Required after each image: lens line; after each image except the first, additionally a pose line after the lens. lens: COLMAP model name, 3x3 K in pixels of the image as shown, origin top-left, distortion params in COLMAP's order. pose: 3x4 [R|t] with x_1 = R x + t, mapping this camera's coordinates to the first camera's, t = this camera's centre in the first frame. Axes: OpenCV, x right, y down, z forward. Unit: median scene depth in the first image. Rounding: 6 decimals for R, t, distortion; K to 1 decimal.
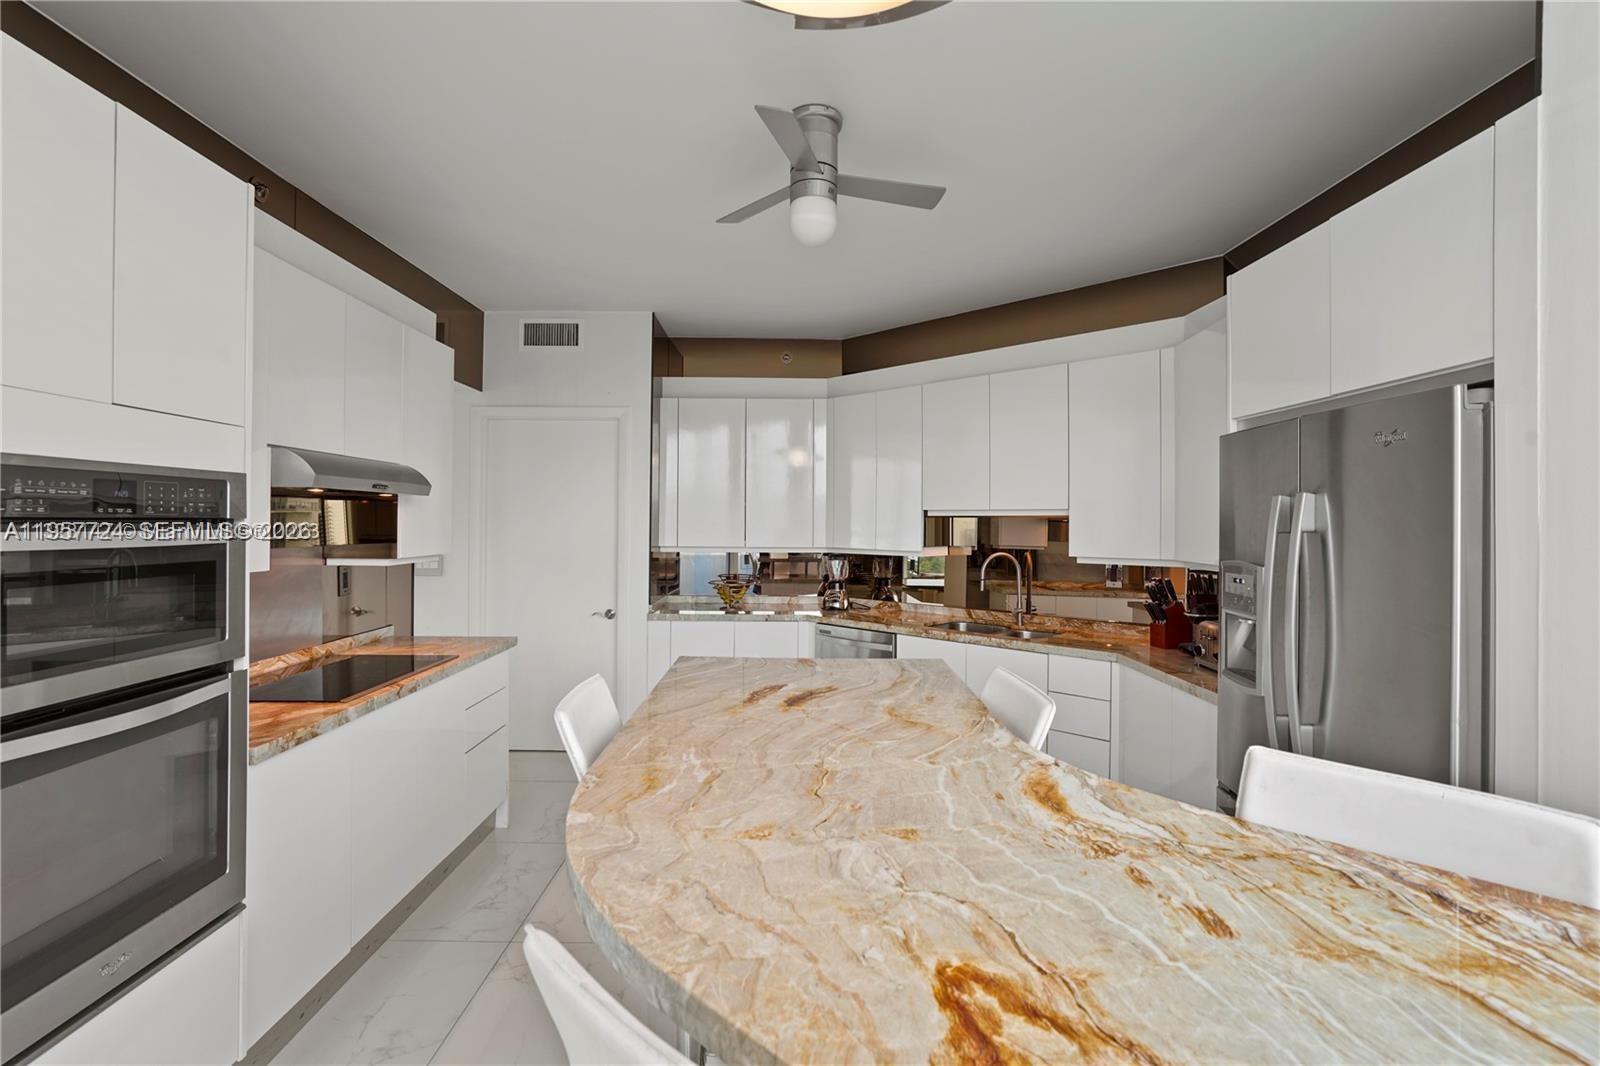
lens RADIAL K [[751.3, 0, 793.8], [0, 751.3, 528.1], [0, 0, 1]] dist [-0.044874, 0.024491]
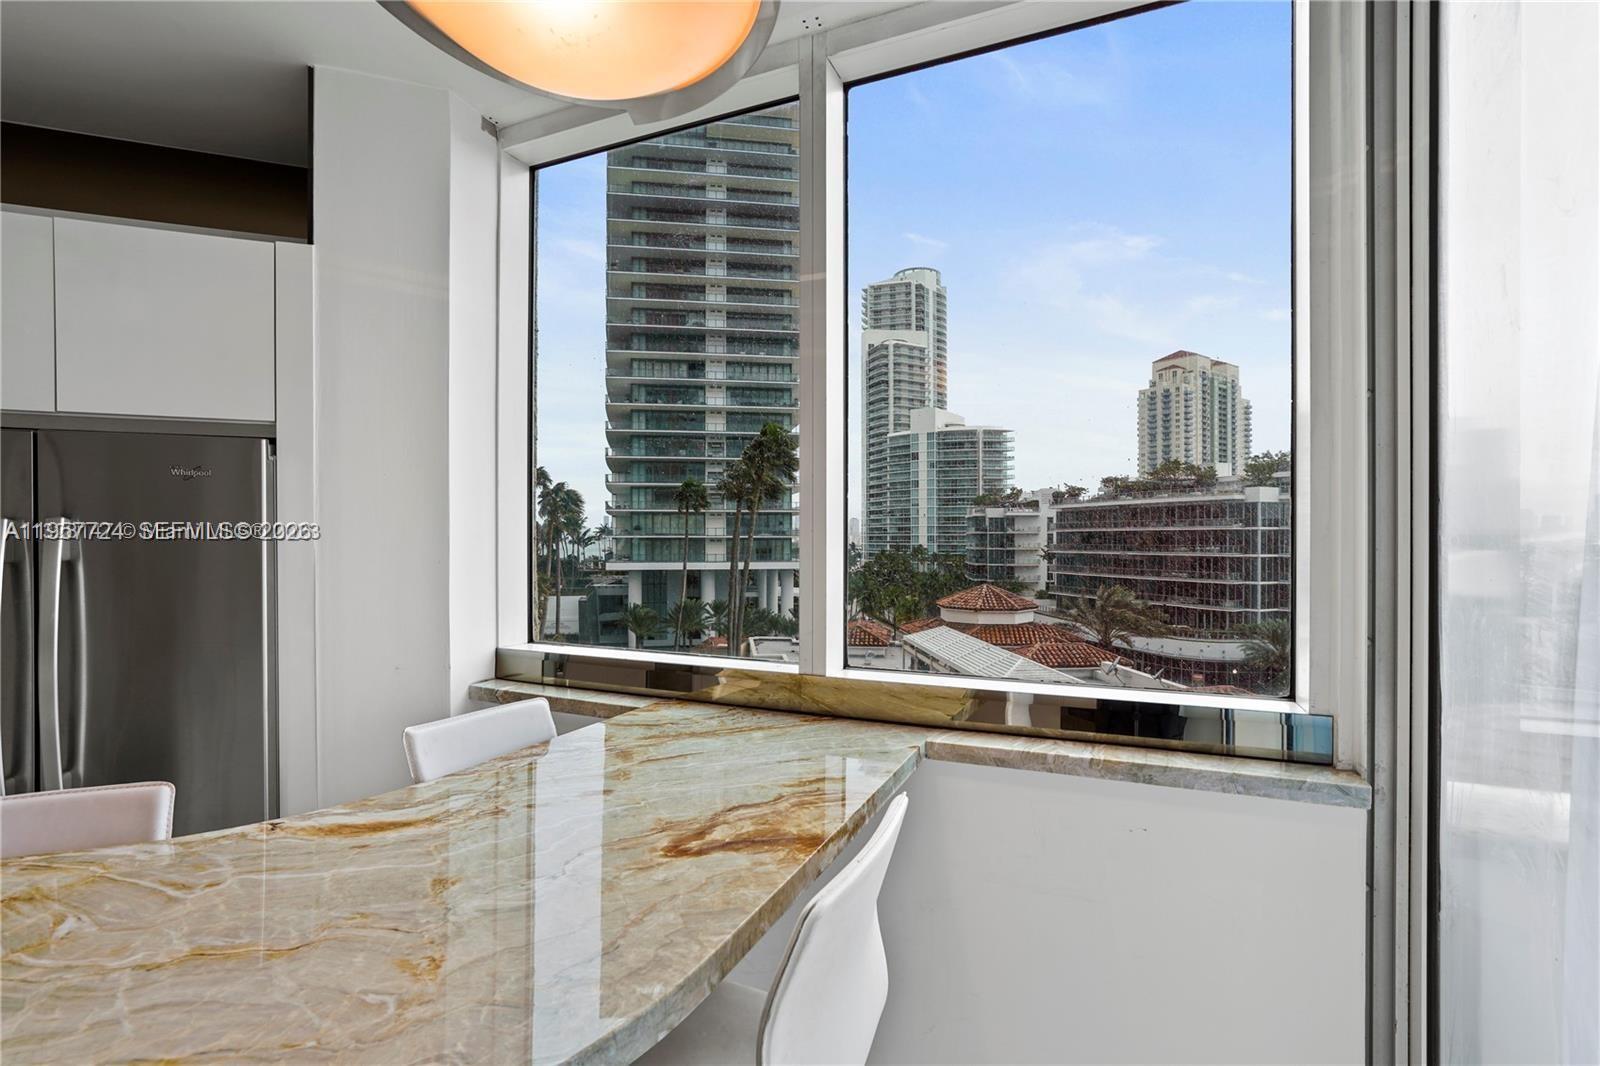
lens RADIAL K [[743.9, 0, 807.2], [0, 743.9, 532.3], [0, 0, 1]] dist [-0.000385, 0.000535]
pose [[-0.361004, -0.004489, 0.932553, -0.945389], [0.001686, 0.999984, 0.005466, -0.062653], [-0.932563, 0.003545, -0.360991, 0.902823]]
